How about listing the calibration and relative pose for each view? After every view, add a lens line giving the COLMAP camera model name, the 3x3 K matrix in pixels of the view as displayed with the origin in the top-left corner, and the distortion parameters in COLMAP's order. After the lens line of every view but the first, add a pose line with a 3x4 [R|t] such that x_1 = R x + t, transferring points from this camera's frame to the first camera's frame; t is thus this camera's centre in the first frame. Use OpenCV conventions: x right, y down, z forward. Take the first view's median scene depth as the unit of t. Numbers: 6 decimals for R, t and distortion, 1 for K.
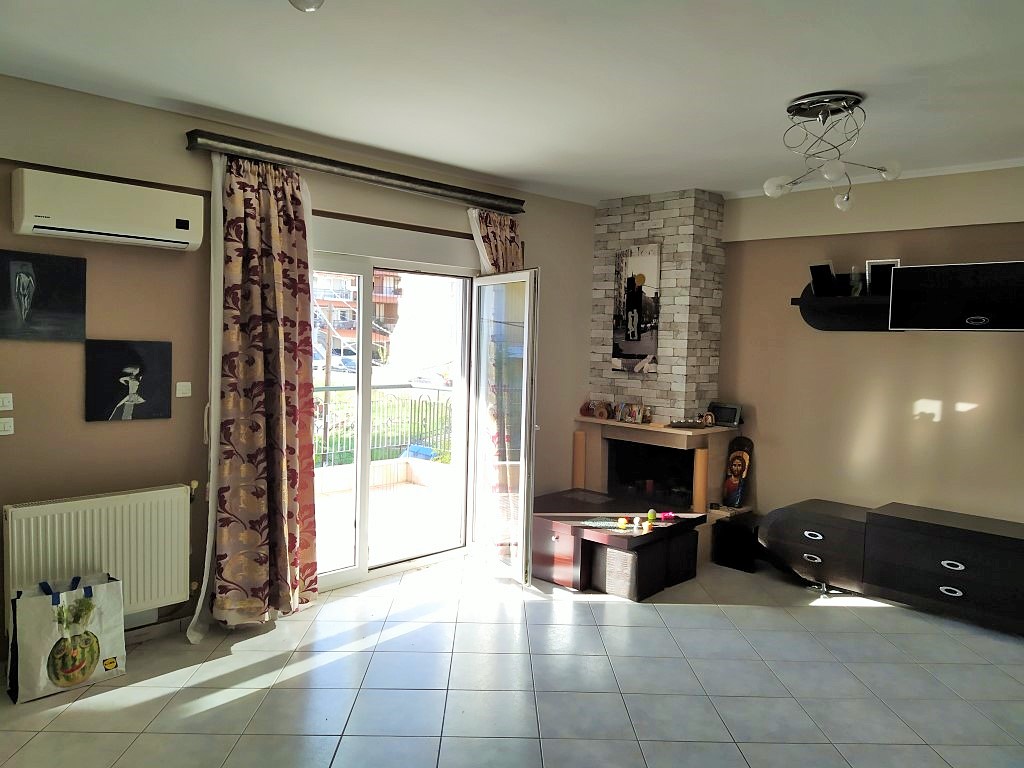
lens RADIAL K [[764.3, 0, 513.6], [0, 764.3, 390.2], [0, 0, 1]] dist [0.056623, -0.020946]
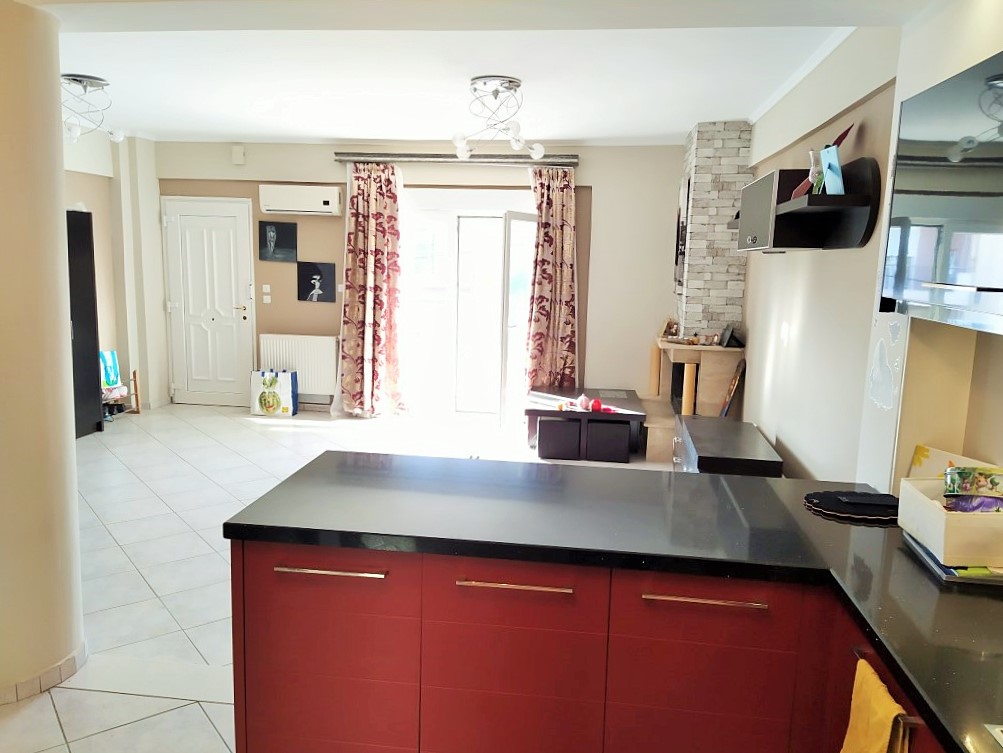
lens RADIAL K [[748.6, 0, 500.3], [0, 748.6, 372.1], [0, 0, 1]] dist [0.056623, -0.020946]
pose [[0.590072, 0.113413, -0.799345, 1.360381], [-0.064799, 0.993543, 0.093132, 0.007394], [0.804746, -0.003158, 0.593611, 0.204369]]
